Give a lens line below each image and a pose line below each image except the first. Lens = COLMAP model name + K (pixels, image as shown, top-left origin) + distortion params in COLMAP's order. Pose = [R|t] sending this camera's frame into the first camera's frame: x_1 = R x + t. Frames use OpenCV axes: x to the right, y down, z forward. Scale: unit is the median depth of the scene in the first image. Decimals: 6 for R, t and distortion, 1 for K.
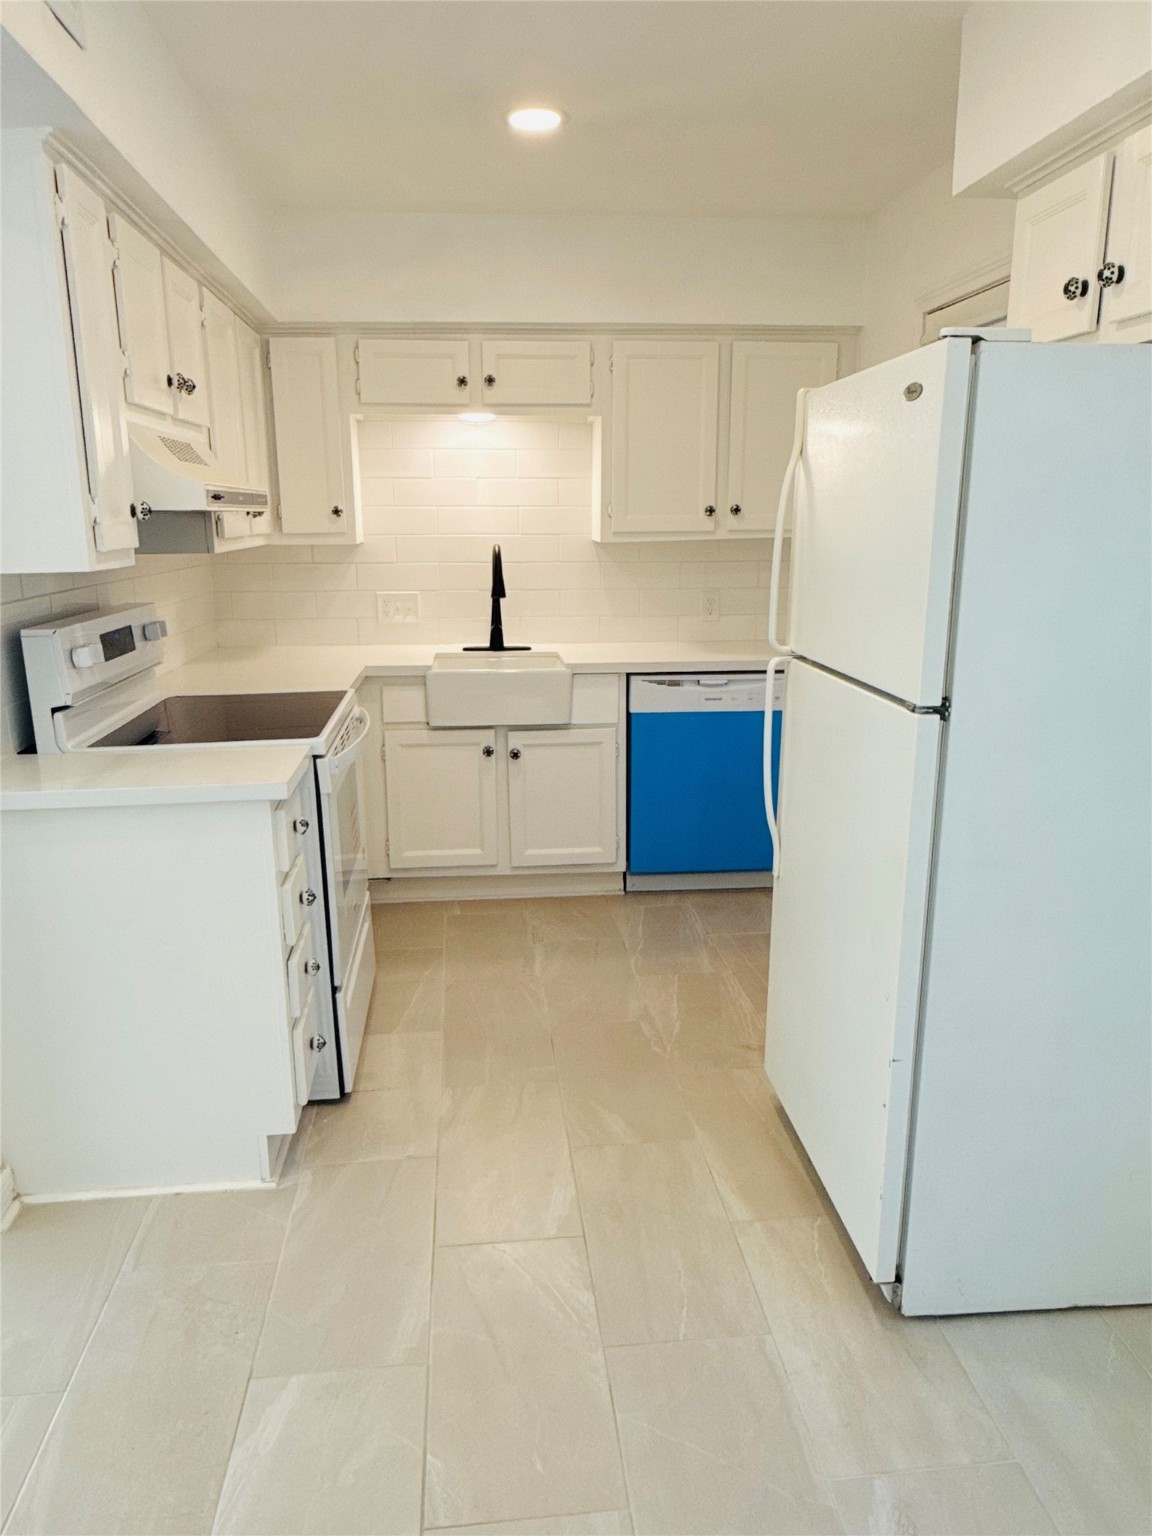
lens RADIAL K [[1071.7, 0, 576.5], [0, 1071.7, 771.5], [0, 0, 1]] dist [-0.000437, -0.000849]
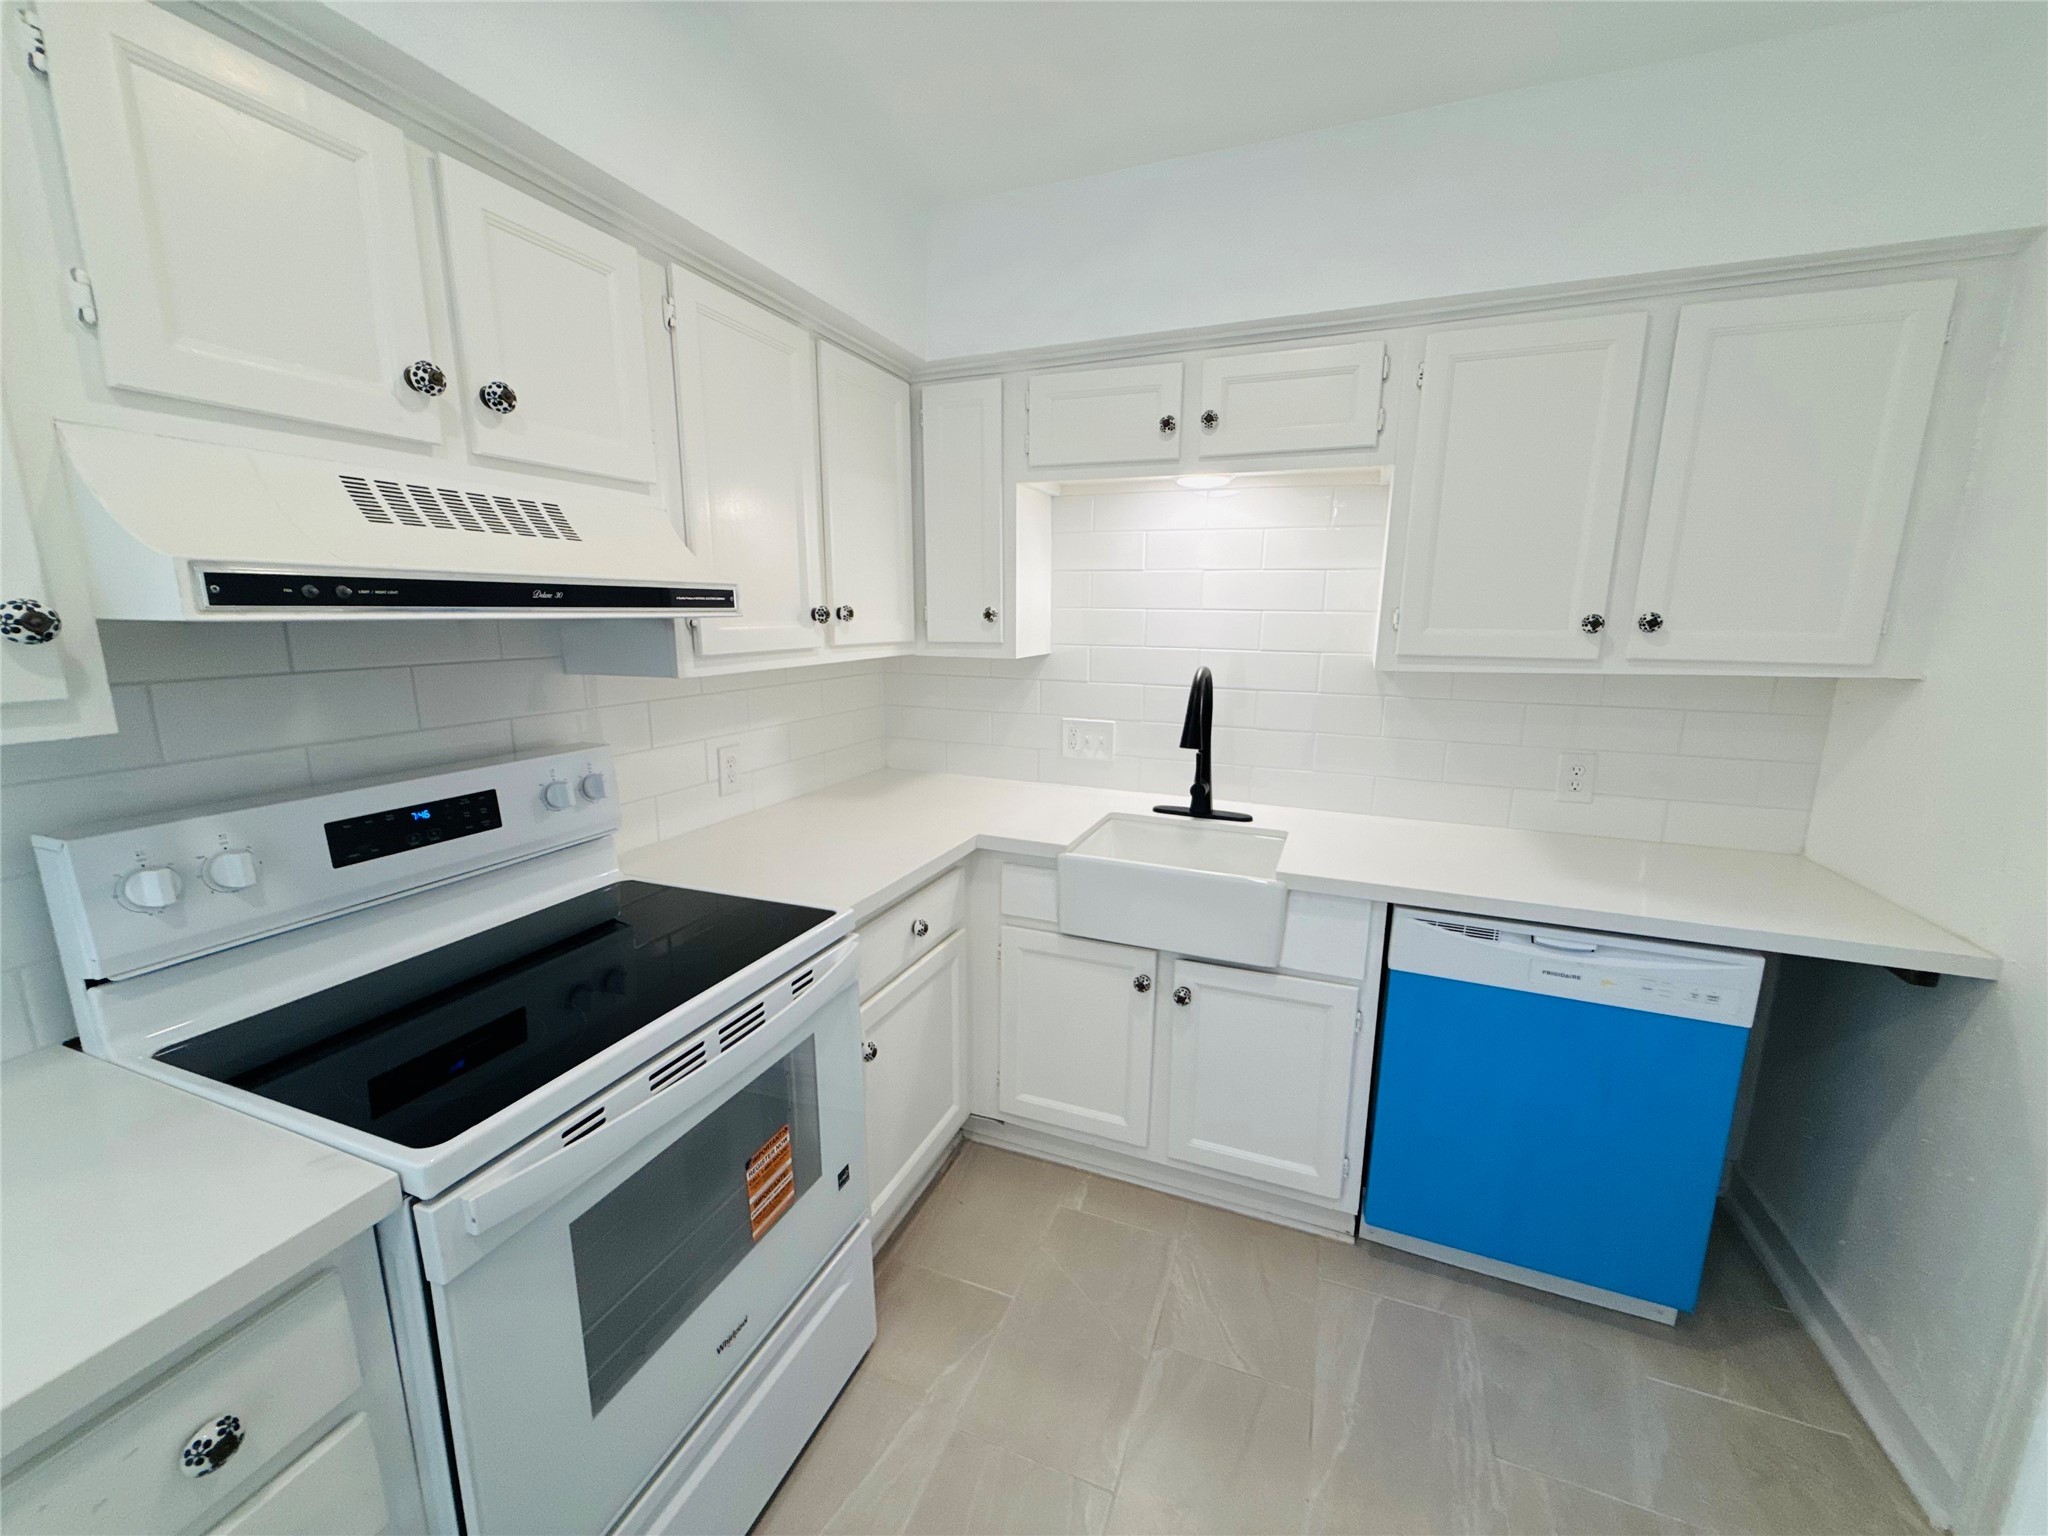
lens RADIAL K [[817.8, 0, 1019.2], [0, 817.8, 769.7], [0, 0, 1]] dist [-0.006204, -0.000267]
pose [[0.886011, 0.101256, -0.452472, 0.062044], [-0.120134, 0.992671, -0.013097, -0.131594], [0.447830, 0.065961, 0.891682, 0.514071]]
